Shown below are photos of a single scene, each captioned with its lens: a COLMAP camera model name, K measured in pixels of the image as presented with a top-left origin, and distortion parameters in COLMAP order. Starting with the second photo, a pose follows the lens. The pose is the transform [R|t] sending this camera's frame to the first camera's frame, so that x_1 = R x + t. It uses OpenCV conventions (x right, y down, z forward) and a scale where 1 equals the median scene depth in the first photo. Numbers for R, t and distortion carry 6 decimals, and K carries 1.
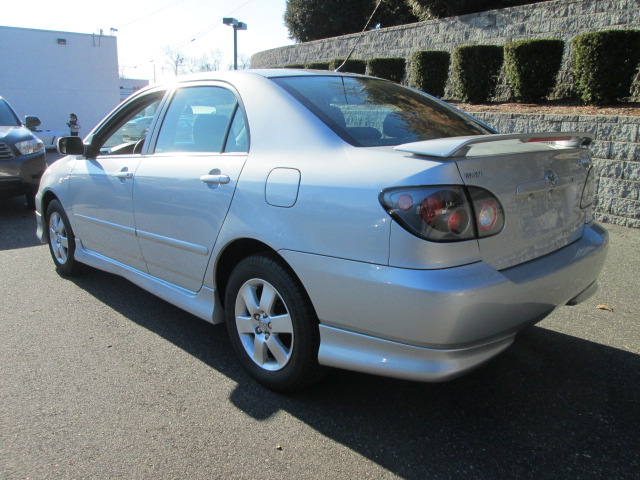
lens RADIAL K [[527.7, 0, 320.1], [0, 527.7, 240.0], [0, 0, 1]] dist [-0.001736, 0.000030]
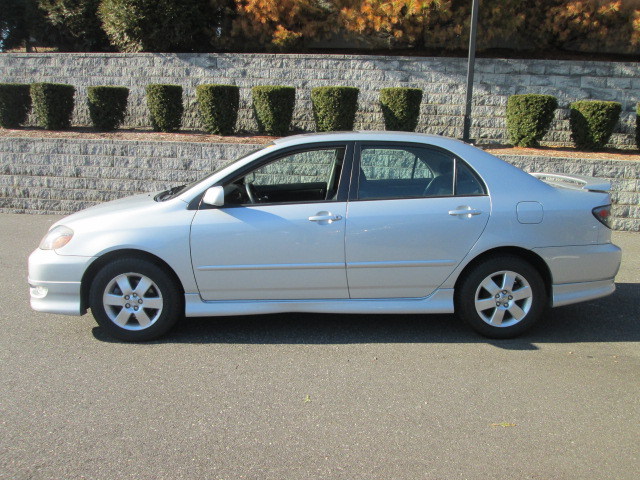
lens RADIAL K [[527.7, 0, 320.6], [0, 527.7, 240.1], [0, 0, 1]] dist [-0.001736, 0.000030]
pose [[0.711285, -0.135422, 0.689735, -0.357370], [0.156399, 0.987158, 0.032532, -0.035457], [-0.685283, 0.084734, 0.723331, 0.043287]]
